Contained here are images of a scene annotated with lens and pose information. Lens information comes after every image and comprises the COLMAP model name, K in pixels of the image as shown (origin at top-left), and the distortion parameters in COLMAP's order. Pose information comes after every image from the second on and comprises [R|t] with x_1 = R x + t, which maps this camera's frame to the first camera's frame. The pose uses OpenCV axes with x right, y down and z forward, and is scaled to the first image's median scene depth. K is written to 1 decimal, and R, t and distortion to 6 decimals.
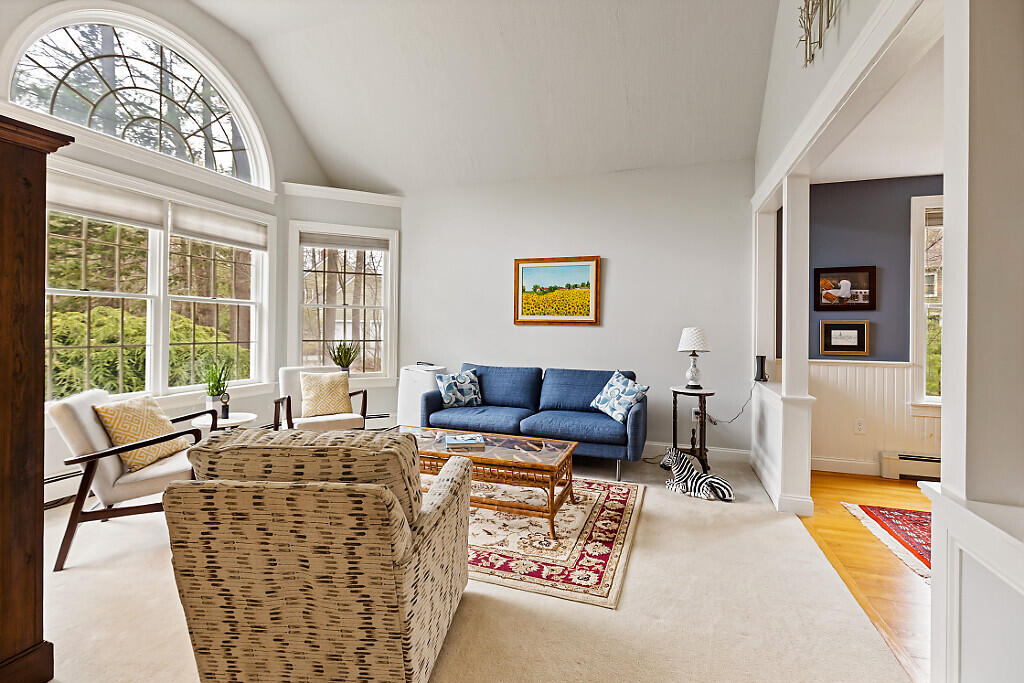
lens RADIAL K [[469.4, 0, 497.9], [0, 469.4, 324.4], [0, 0, 1]] dist [-0.001377, -0.000993]
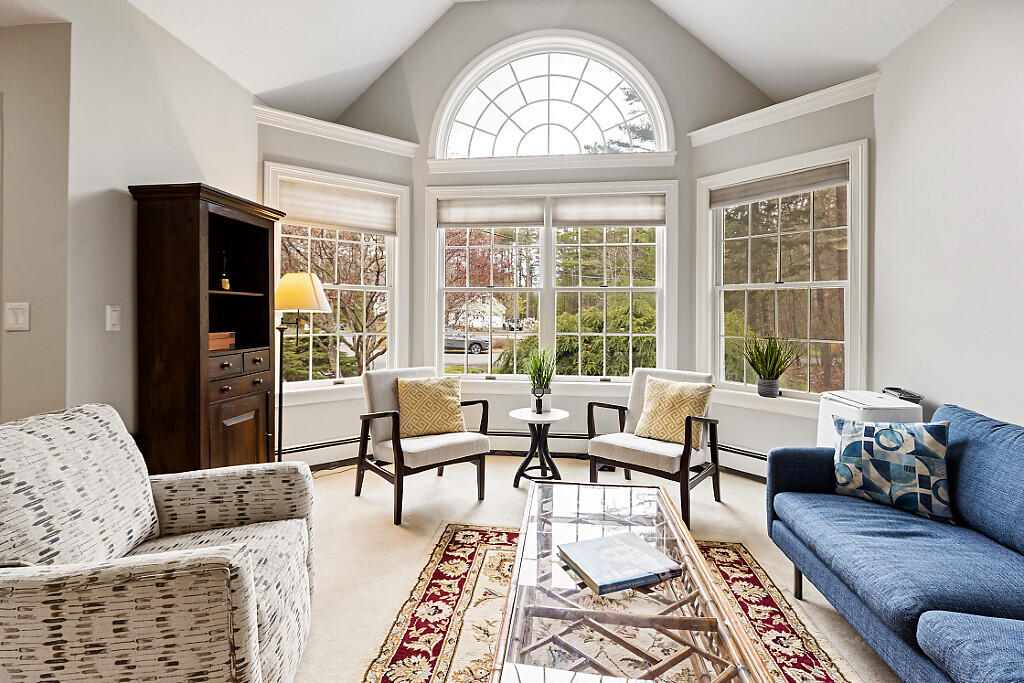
lens RADIAL K [[469.4, 0, 503.3], [0, 469.4, 311.1], [0, 0, 1]] dist [-0.001377, -0.000993]
pose [[0.240109, -0.013922, -0.970646, 0.253576], [0.003086, 0.999903, -0.013578, 0.005640], [0.970741, 0.000265, 0.240129, 0.563918]]
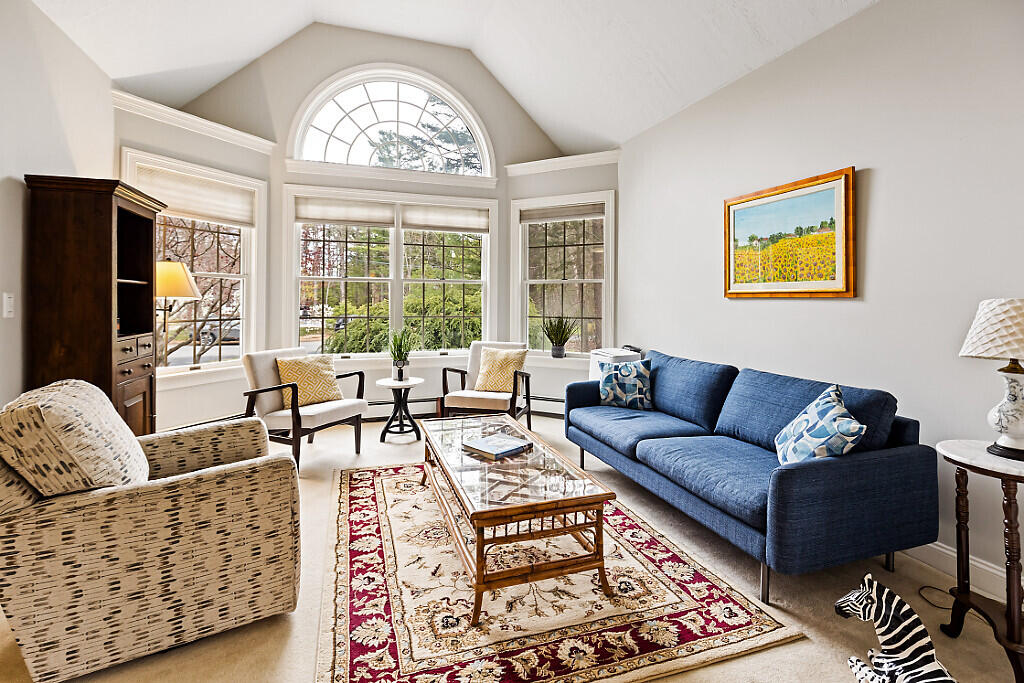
lens RADIAL K [[469.4, 0, 501.3], [0, 469.4, 298.2], [0, 0, 1]] dist [-0.001377, -0.000993]
pose [[0.624714, -0.012790, -0.780749, 0.394734], [0.006670, 0.999917, -0.011043, 0.006449], [0.780825, 0.001691, 0.624748, 0.371309]]
